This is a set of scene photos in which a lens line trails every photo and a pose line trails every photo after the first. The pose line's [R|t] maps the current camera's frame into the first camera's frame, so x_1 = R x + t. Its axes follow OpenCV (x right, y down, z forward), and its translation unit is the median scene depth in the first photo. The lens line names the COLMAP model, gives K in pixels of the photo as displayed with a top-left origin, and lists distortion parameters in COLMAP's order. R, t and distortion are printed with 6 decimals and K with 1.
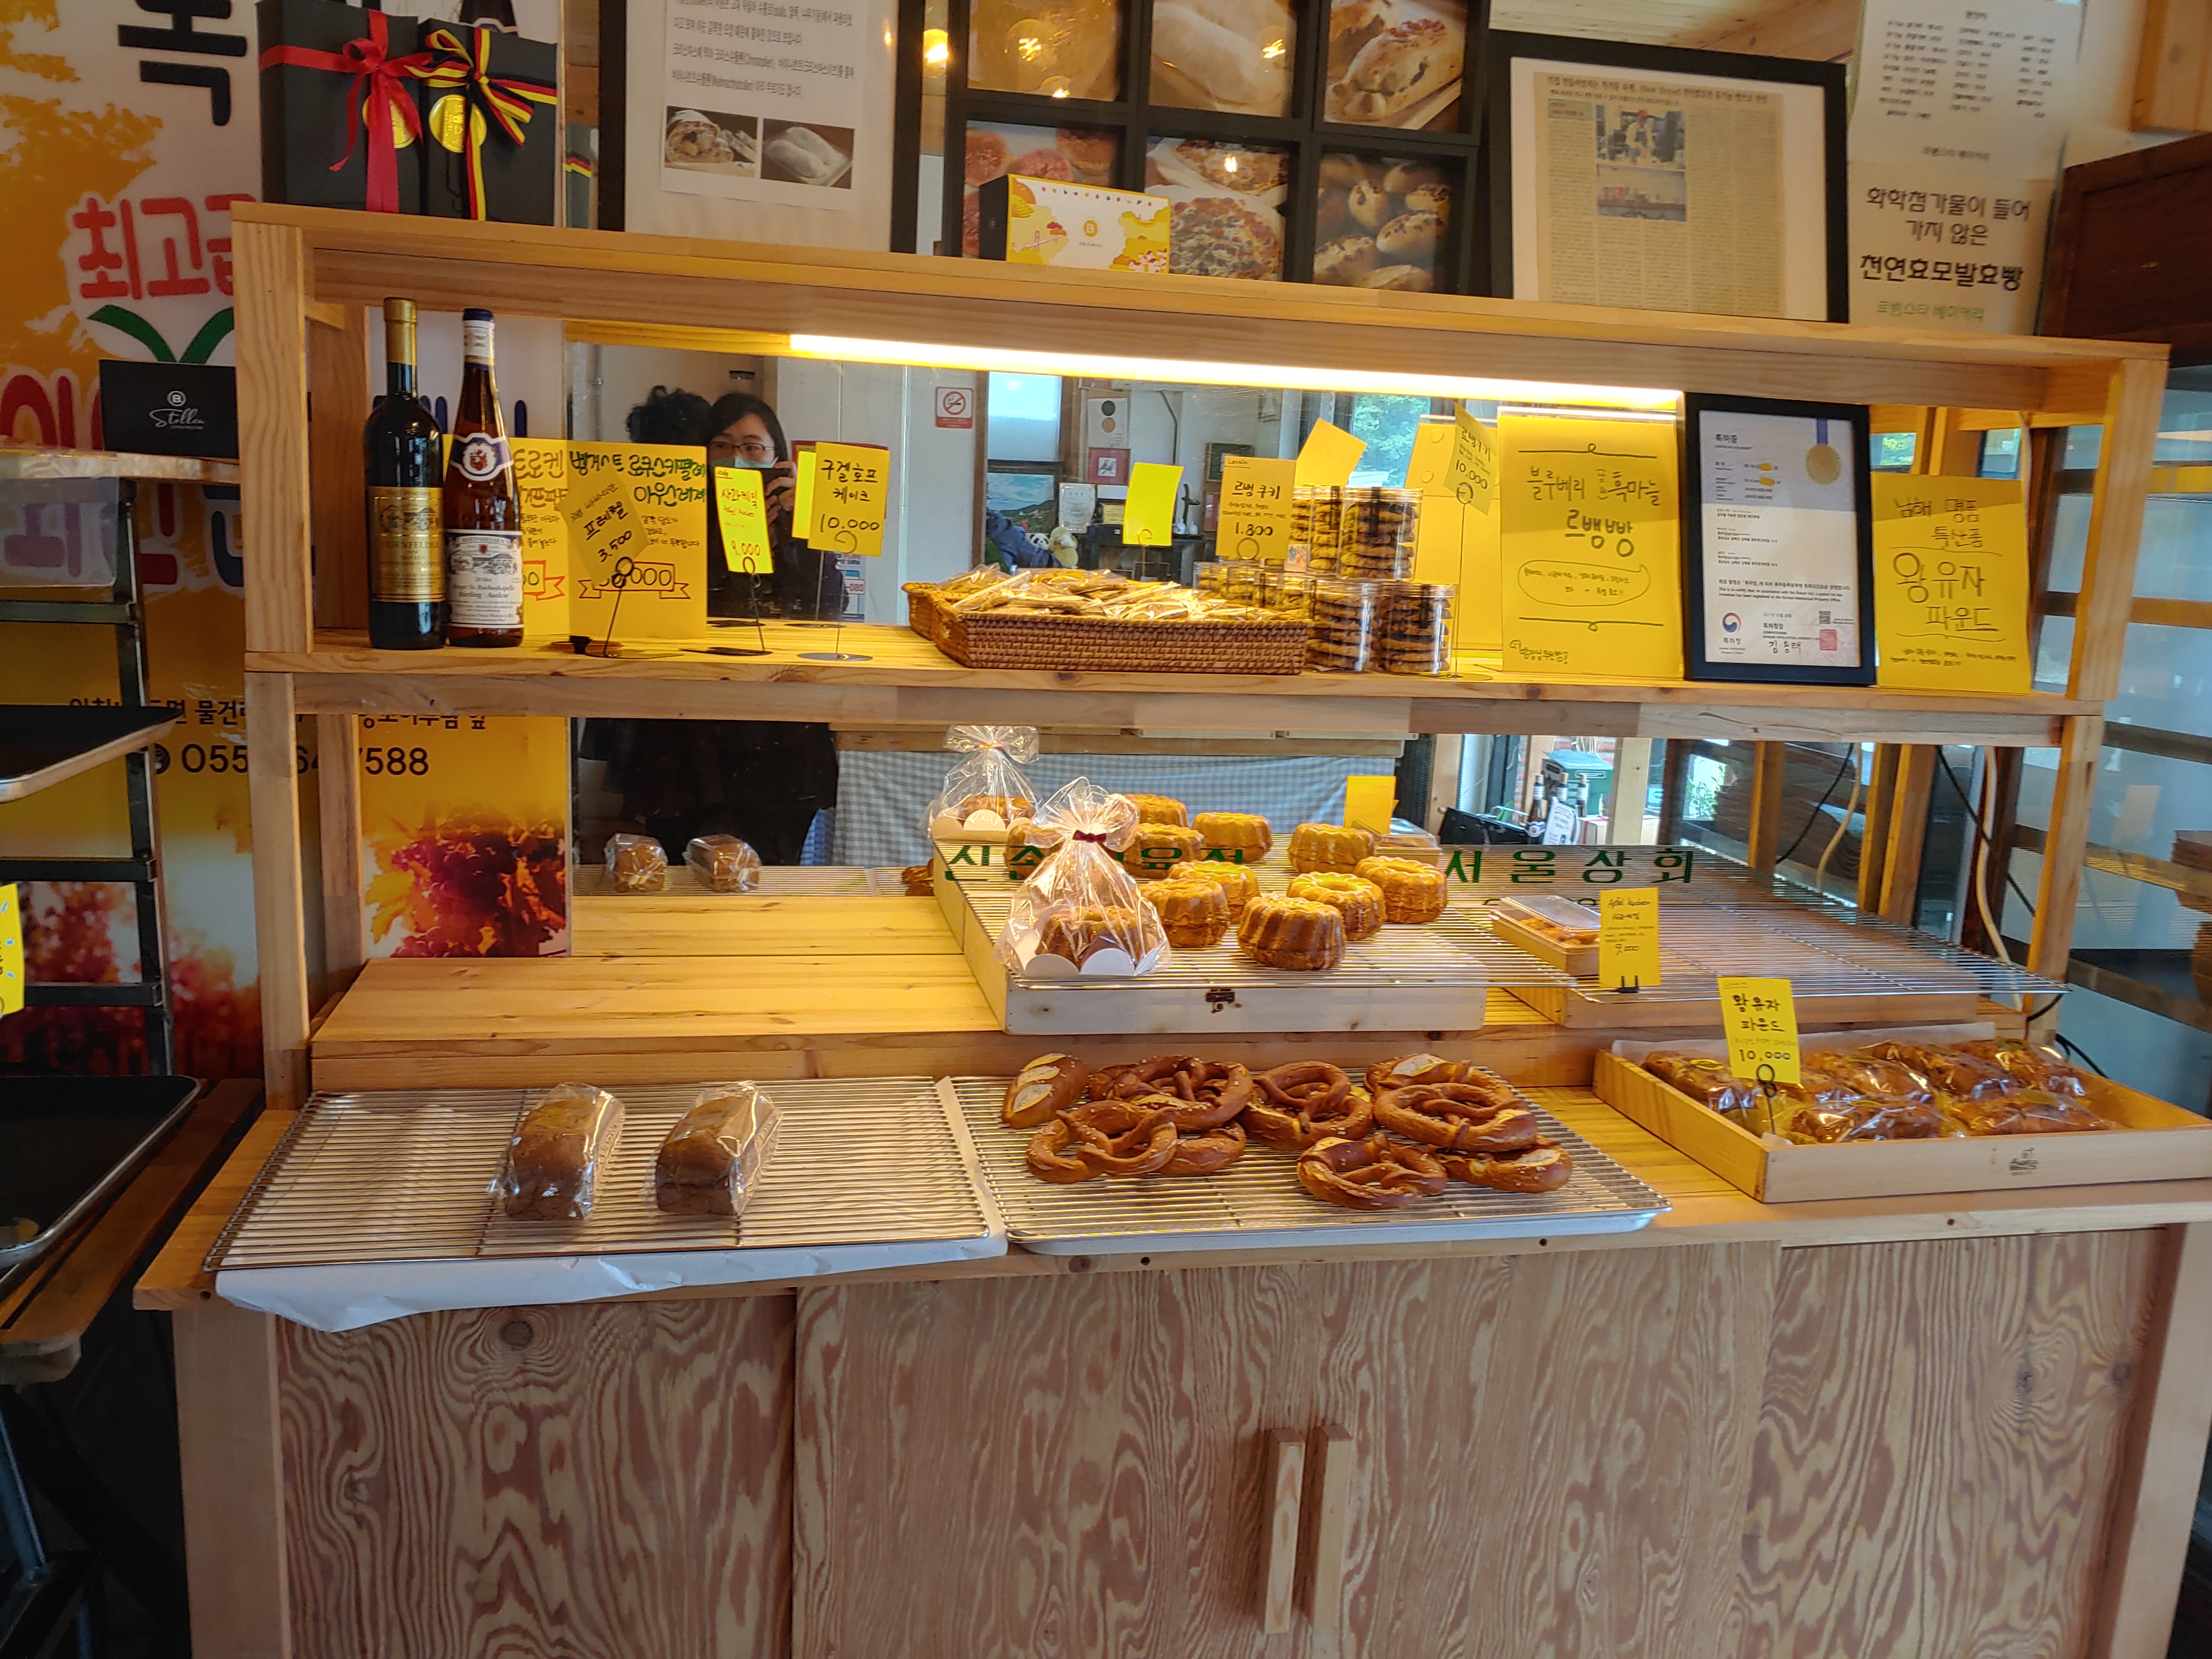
lens RADIAL K [[1654.6, 0, 1102.1], [0, 1654.6, 817.7], [0, 0, 1]] dist [-0.023550, 0.001455]
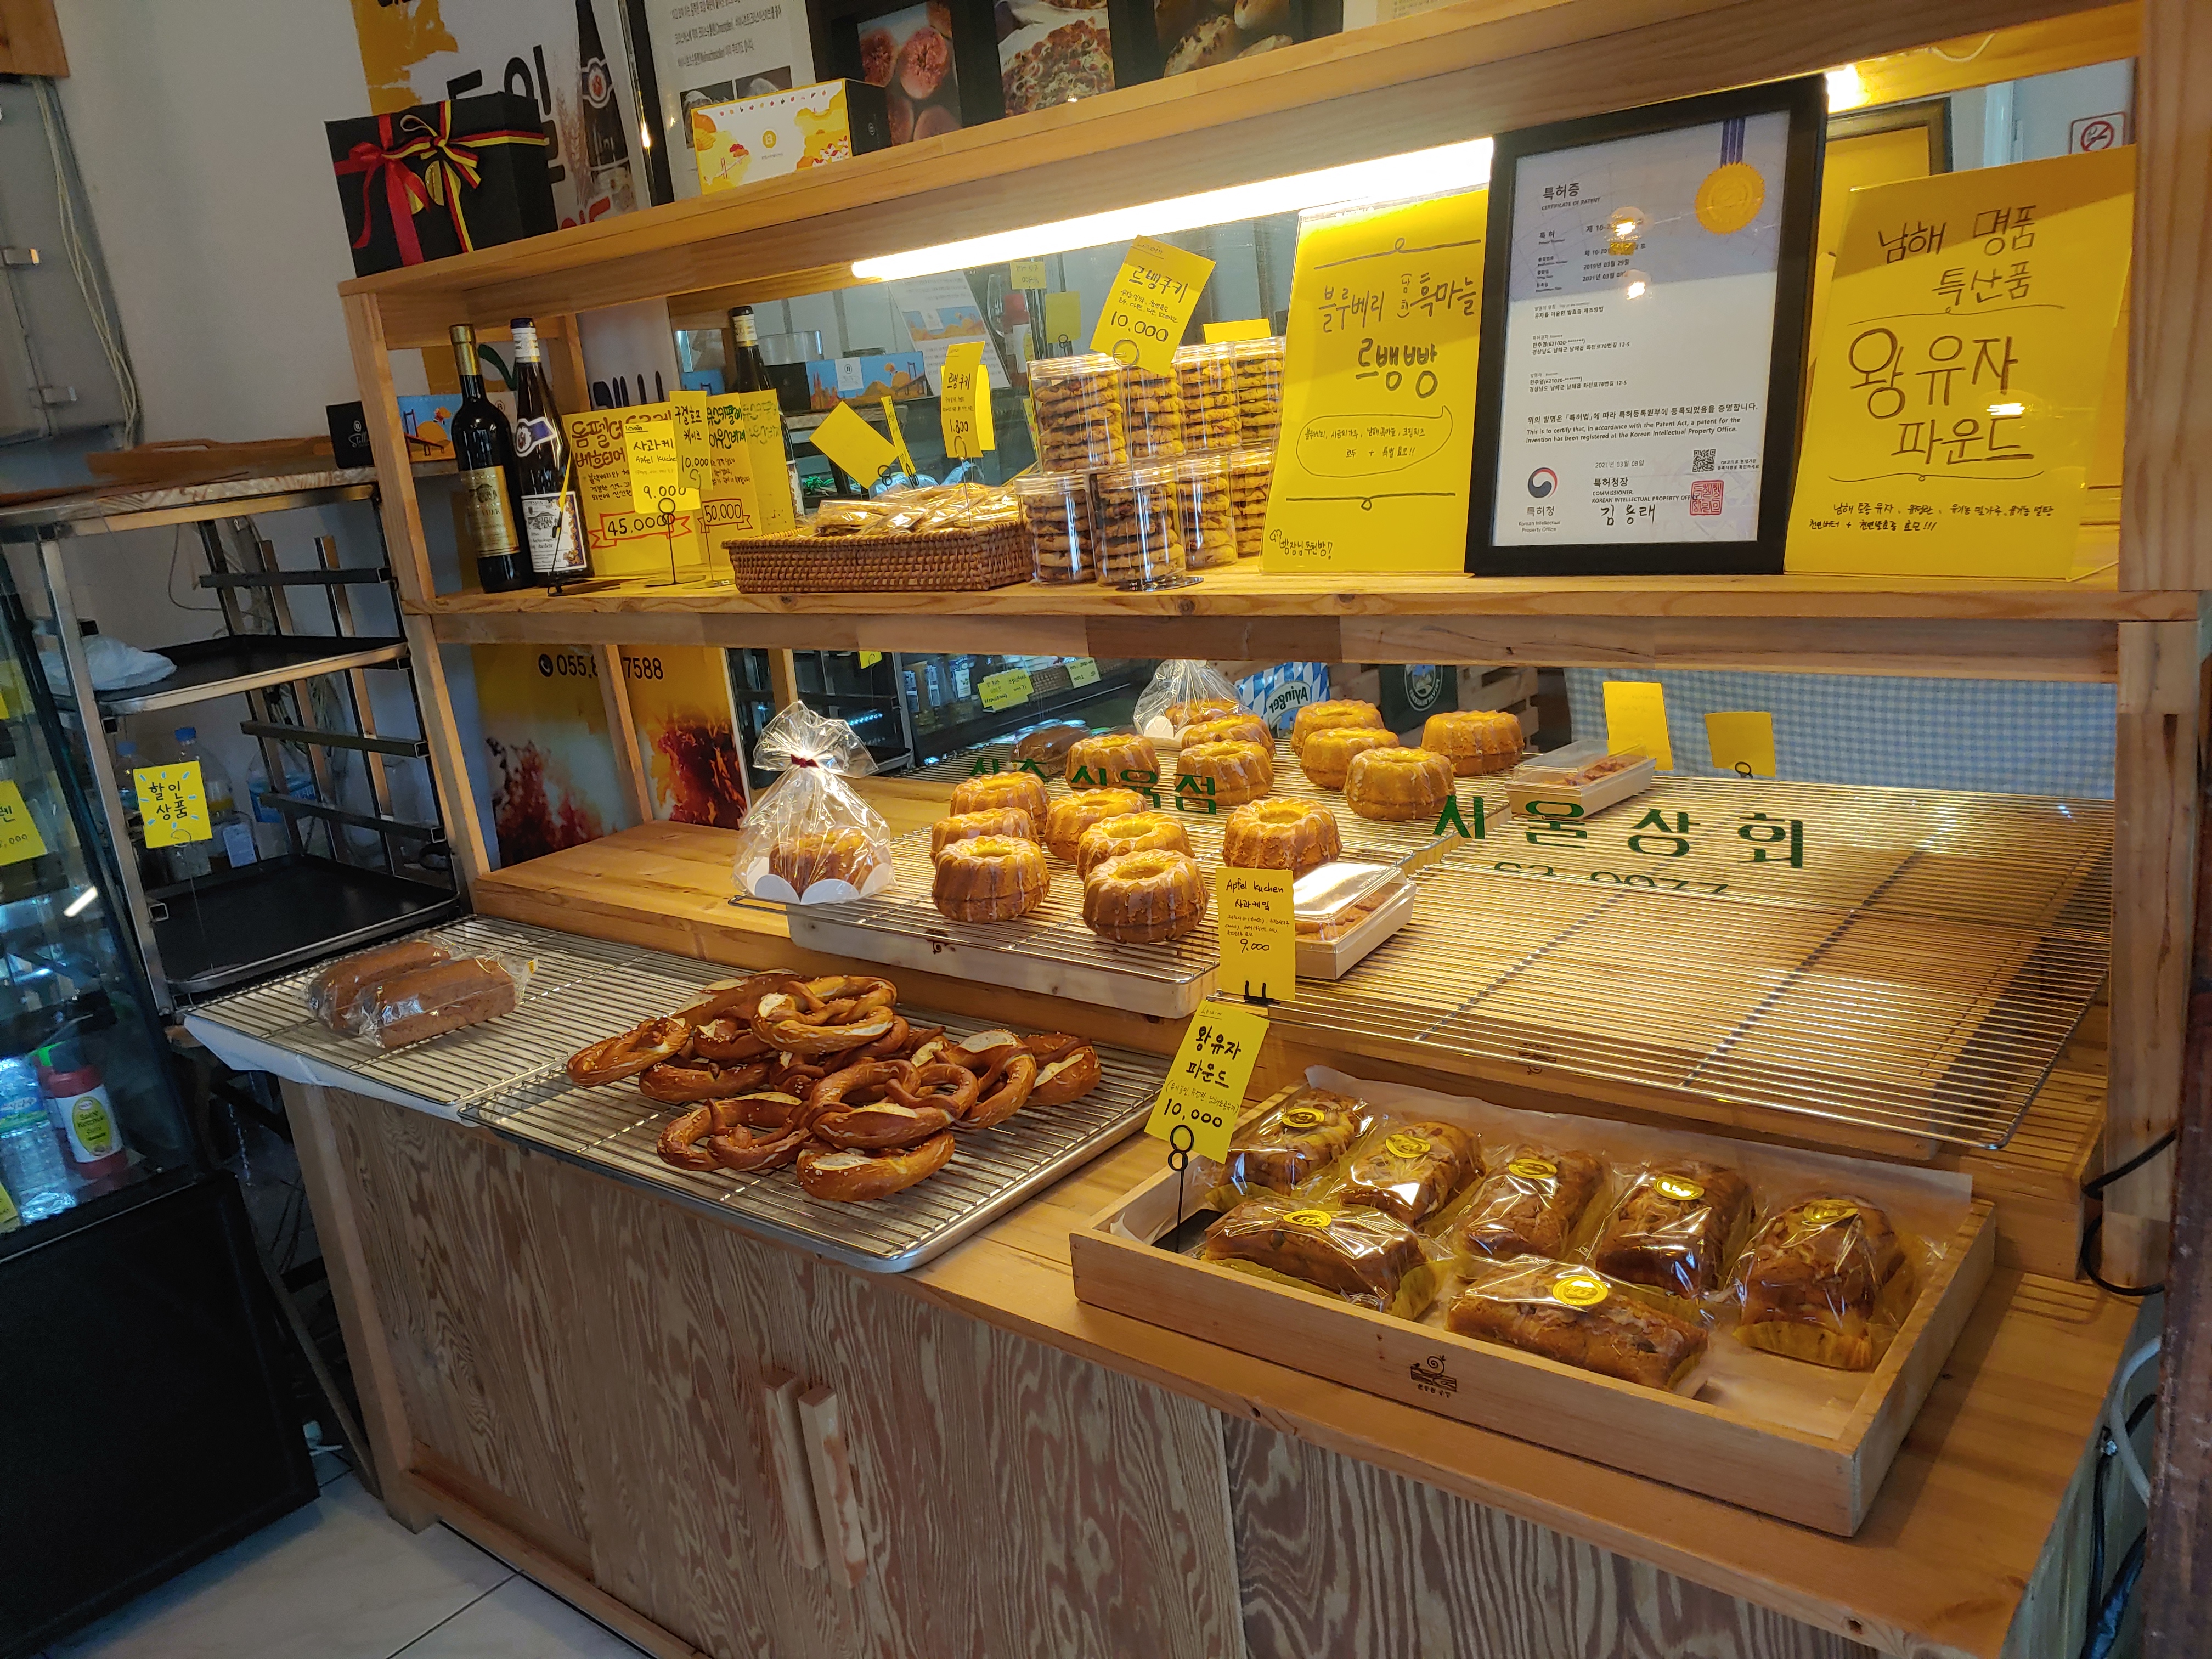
lens RADIAL K [[1677.2, 0, 1108.6], [0, 1677.2, 841.9], [0, 0, 1]] dist [-0.022622, 0.007647]
pose [[0.637930, 0.093283, -0.764424, 0.794563], [-0.006974, 0.993296, 0.115392, -0.052041], [0.770063, -0.068280, 0.634303, 0.435033]]
